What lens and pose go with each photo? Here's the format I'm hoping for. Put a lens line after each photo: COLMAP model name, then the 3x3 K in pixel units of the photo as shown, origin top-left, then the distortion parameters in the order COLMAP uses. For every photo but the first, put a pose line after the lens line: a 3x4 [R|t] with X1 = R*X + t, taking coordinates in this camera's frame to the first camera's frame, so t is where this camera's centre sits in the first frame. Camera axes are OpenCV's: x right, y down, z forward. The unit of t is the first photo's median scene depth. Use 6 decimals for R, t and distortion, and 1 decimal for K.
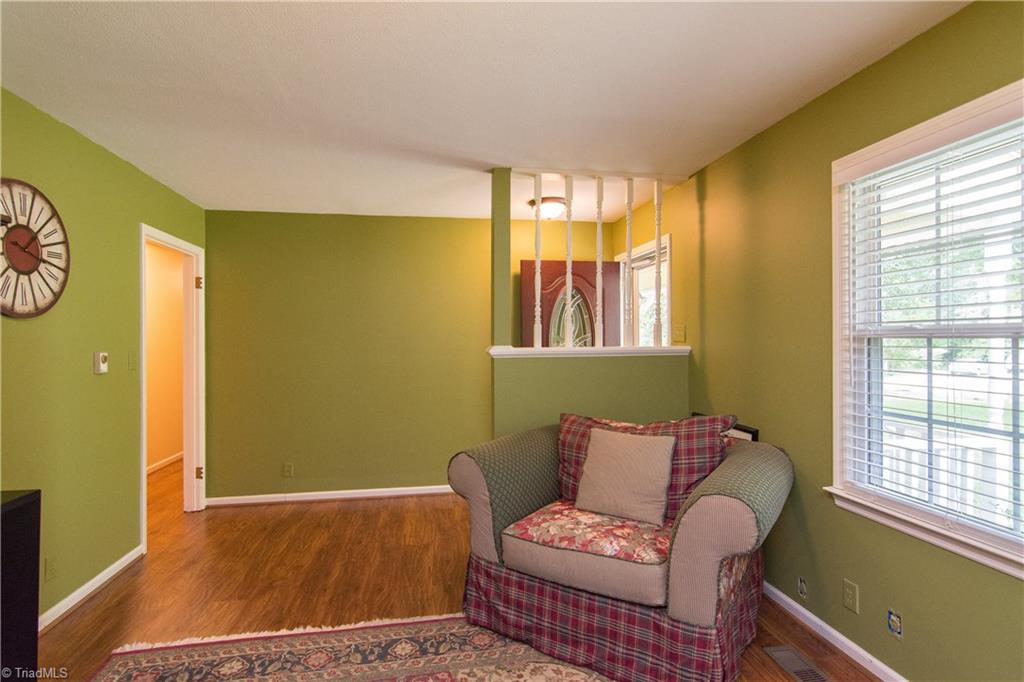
lens RADIAL K [[494.1, 0, 509.8], [0, 494.1, 344.9], [0, 0, 1]] dist [0.001194, 0.000184]
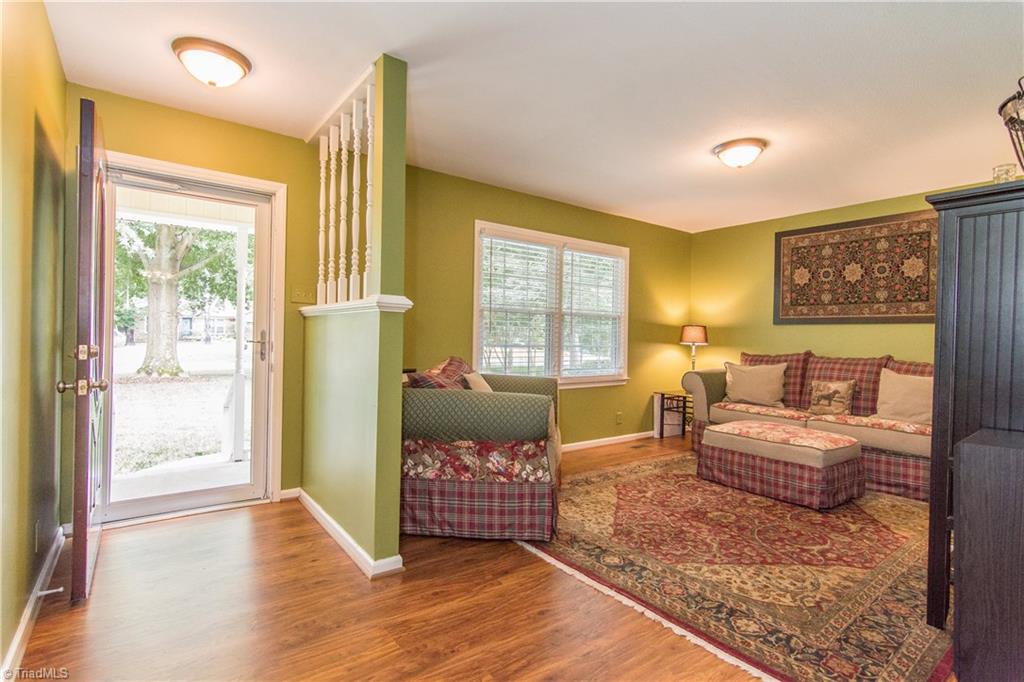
lens RADIAL K [[494.1, 0, 510.3], [0, 494.1, 340.4], [0, 0, 1]] dist [0.001194, 0.000184]
pose [[-0.454386, -0.006578, 0.890780, -1.160075], [-0.014533, 0.999894, -0.000029, 0.108226], [-0.890686, -0.012959, -0.454434, 1.784385]]
